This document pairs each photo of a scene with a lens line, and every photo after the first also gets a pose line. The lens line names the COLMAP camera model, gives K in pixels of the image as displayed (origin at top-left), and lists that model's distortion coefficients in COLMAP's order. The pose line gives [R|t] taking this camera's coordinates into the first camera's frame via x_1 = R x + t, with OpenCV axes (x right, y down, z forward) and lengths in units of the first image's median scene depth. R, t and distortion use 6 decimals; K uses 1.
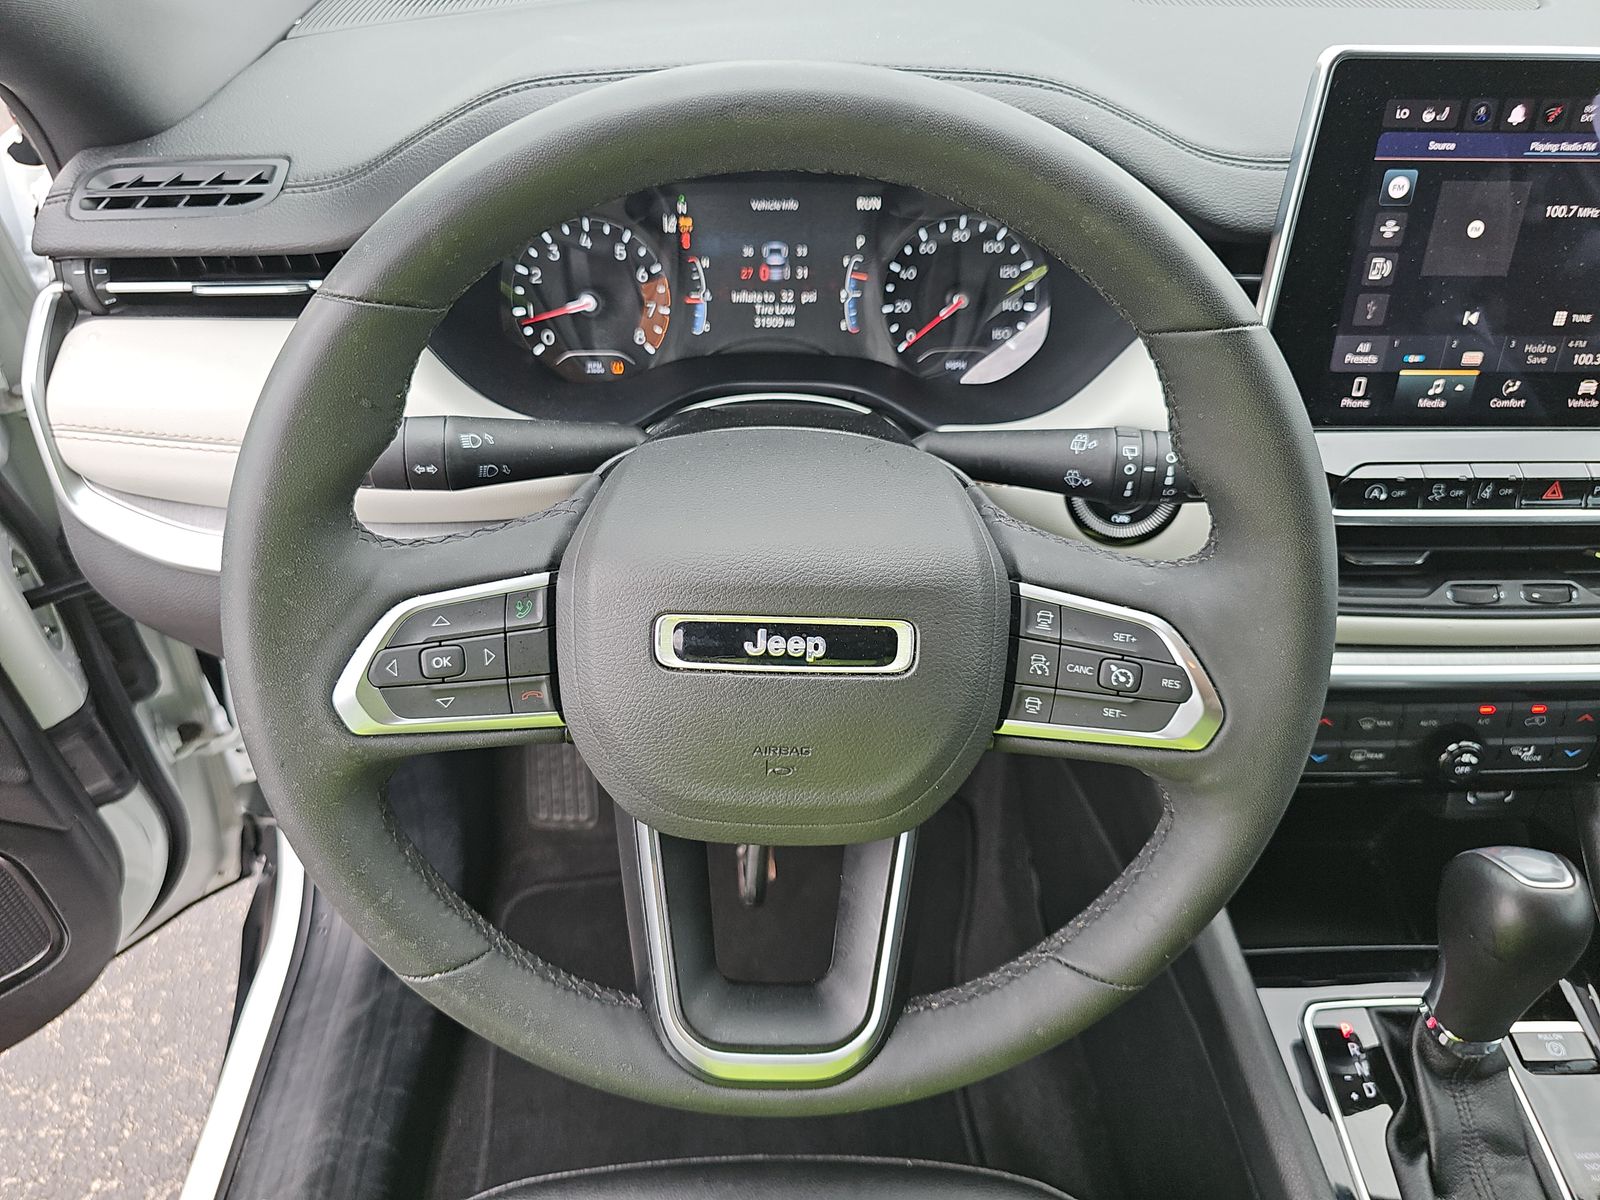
lens RADIAL K [[1256.9, 0, 802.8], [0, 1256.9, 622.4], [0, 0, 1]] dist [0.068958, -0.052376]
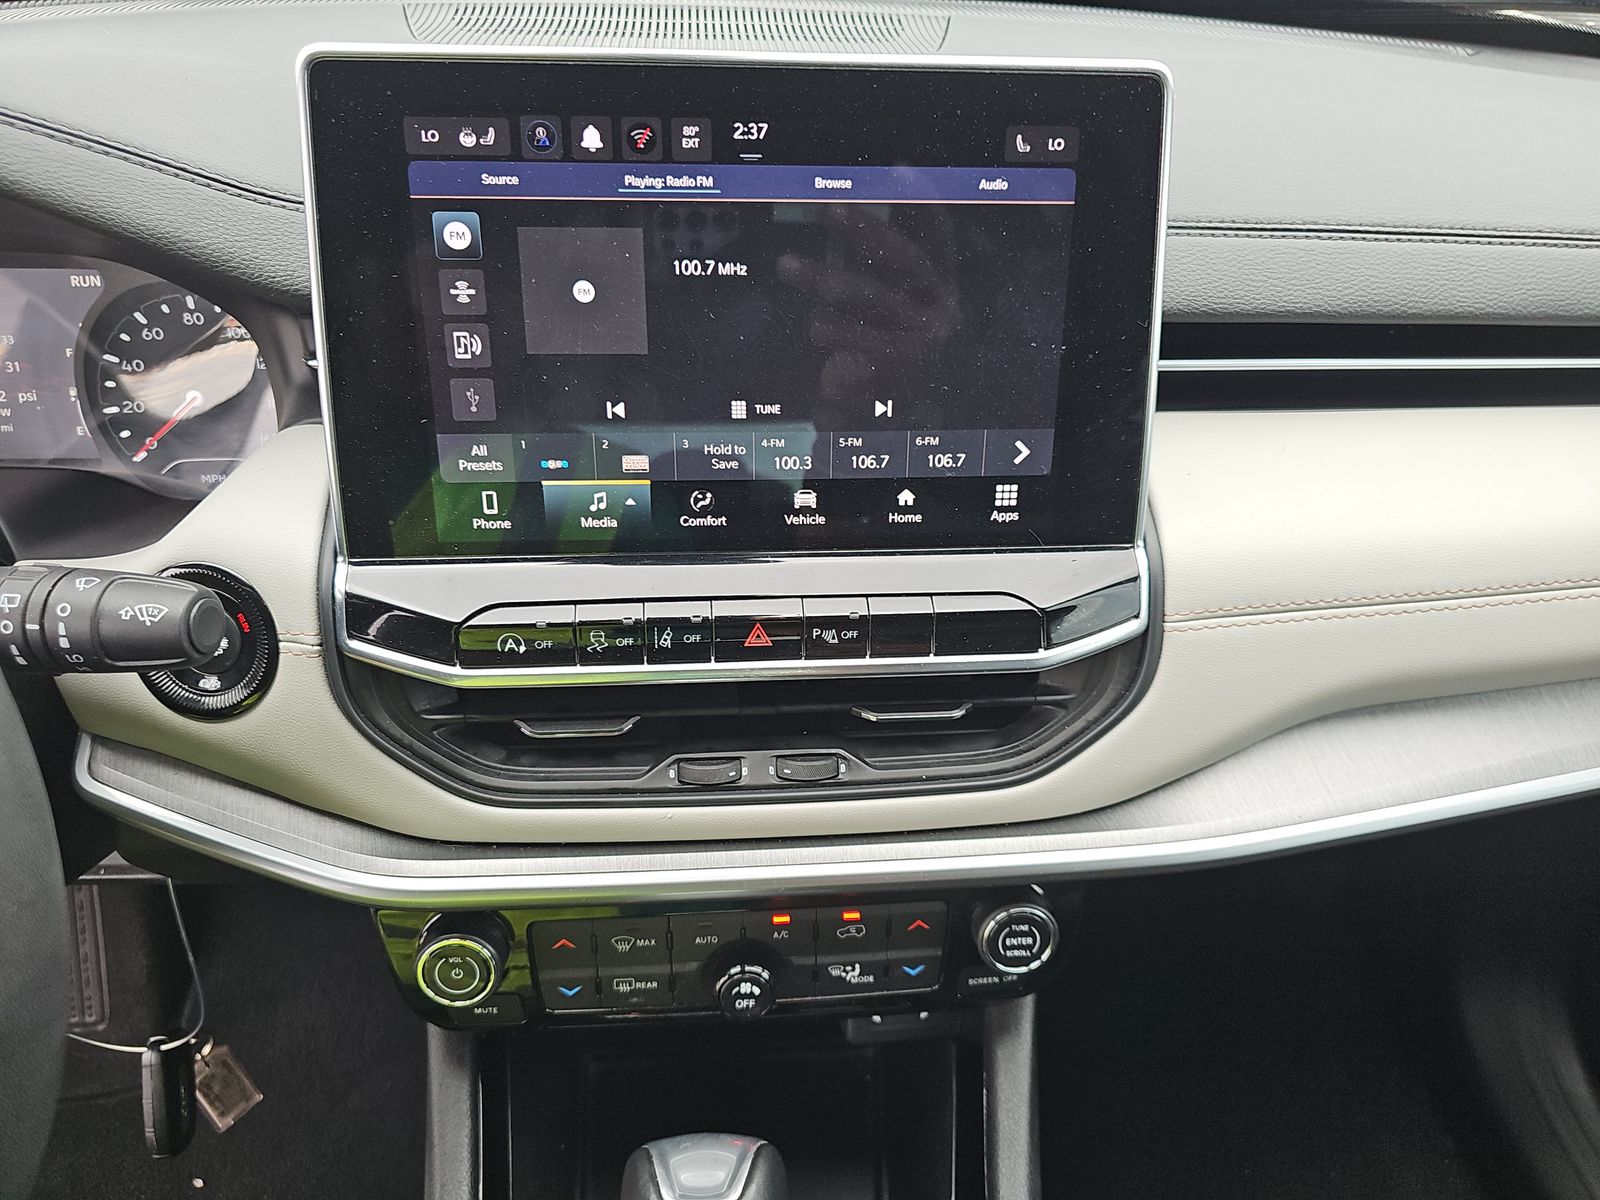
lens RADIAL K [[1256.9, 0, 802.8], [0, 1256.9, 622.4], [0, 0, 1]] dist [0.068958, -0.052376]
pose [[0.999598, -0.023020, 0.016570, 0.546030], [0.024356, 0.996036, -0.085556, -0.043044], [-0.014534, 0.085925, 0.996196, 0.242508]]
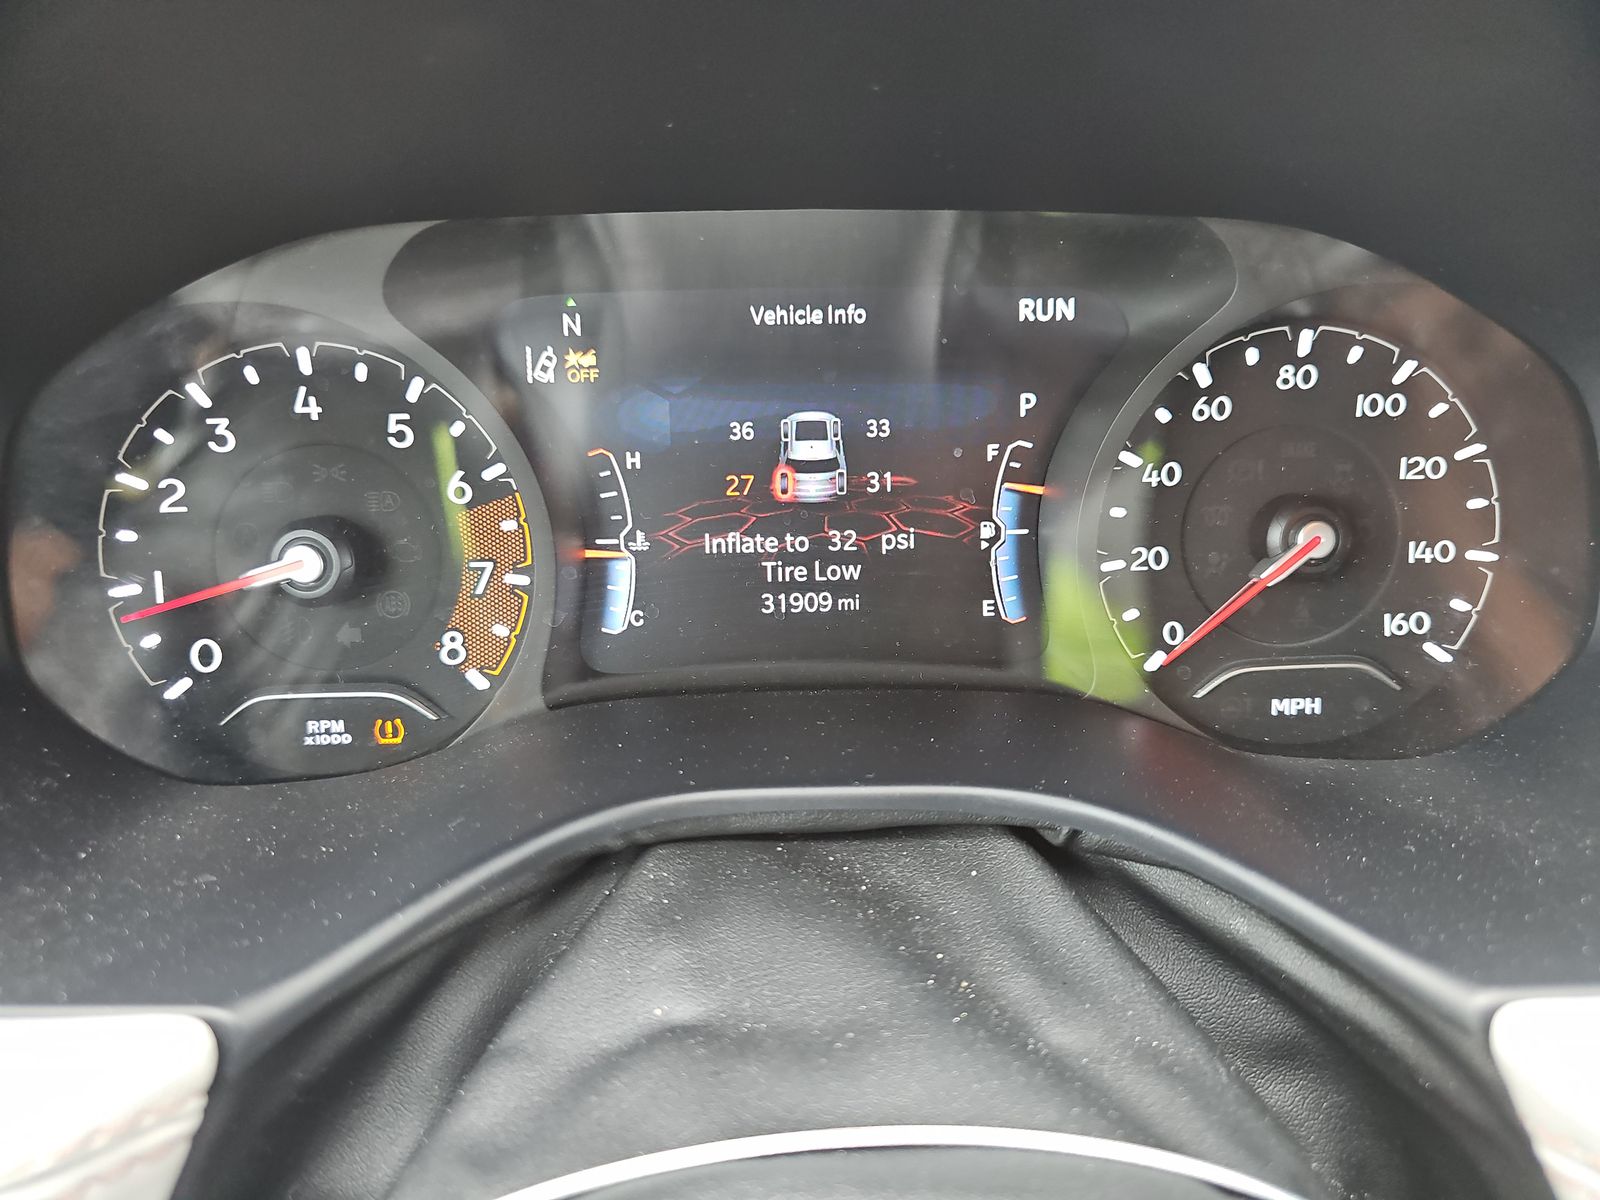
lens RADIAL K [[1256.9, 0, 802.8], [0, 1256.9, 622.4], [0, 0, 1]] dist [0.068958, -0.052376]
pose [[0.999785, -0.016361, -0.012706, -0.023349], [0.013287, 0.977043, -0.212629, -0.173489], [0.015893, 0.212414, 0.977050, 0.721232]]
